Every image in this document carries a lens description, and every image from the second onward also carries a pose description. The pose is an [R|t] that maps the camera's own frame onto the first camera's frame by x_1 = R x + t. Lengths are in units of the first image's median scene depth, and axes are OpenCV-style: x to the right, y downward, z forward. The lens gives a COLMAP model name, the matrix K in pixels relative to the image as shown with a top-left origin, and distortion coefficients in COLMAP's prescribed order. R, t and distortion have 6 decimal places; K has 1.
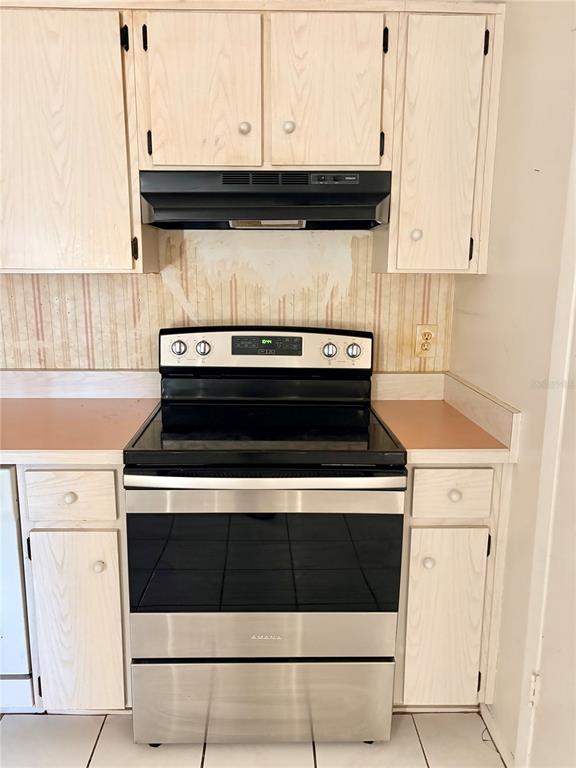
lens RADIAL K [[581.3, 0, 286.4], [0, 581.3, 389.1], [0, 0, 1]] dist [0.003941, 0.005441]
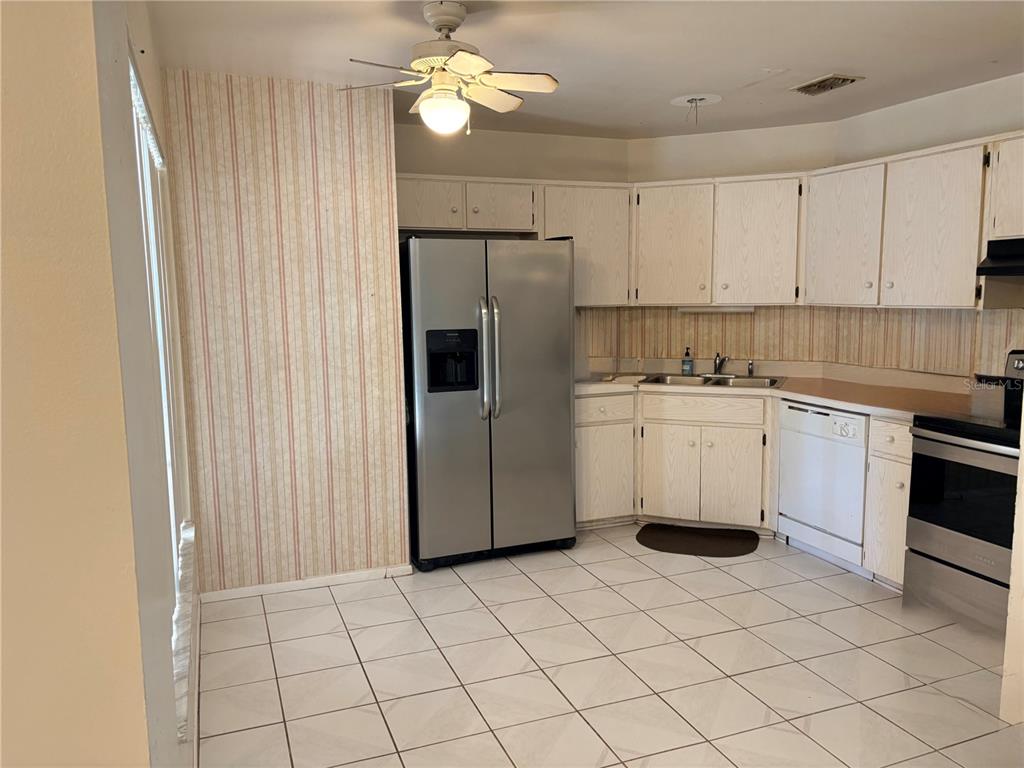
lens RADIAL K [[775.0, 0, 511.4], [0, 775.0, 387.1], [0, 0, 1]] dist [0.003941, 0.005441]
pose [[0.337165, 0.105367, -0.935530, 1.275840], [-0.176208, 0.983219, 0.047233, 0.115982], [0.924808, 0.148923, 0.350074, -0.792552]]
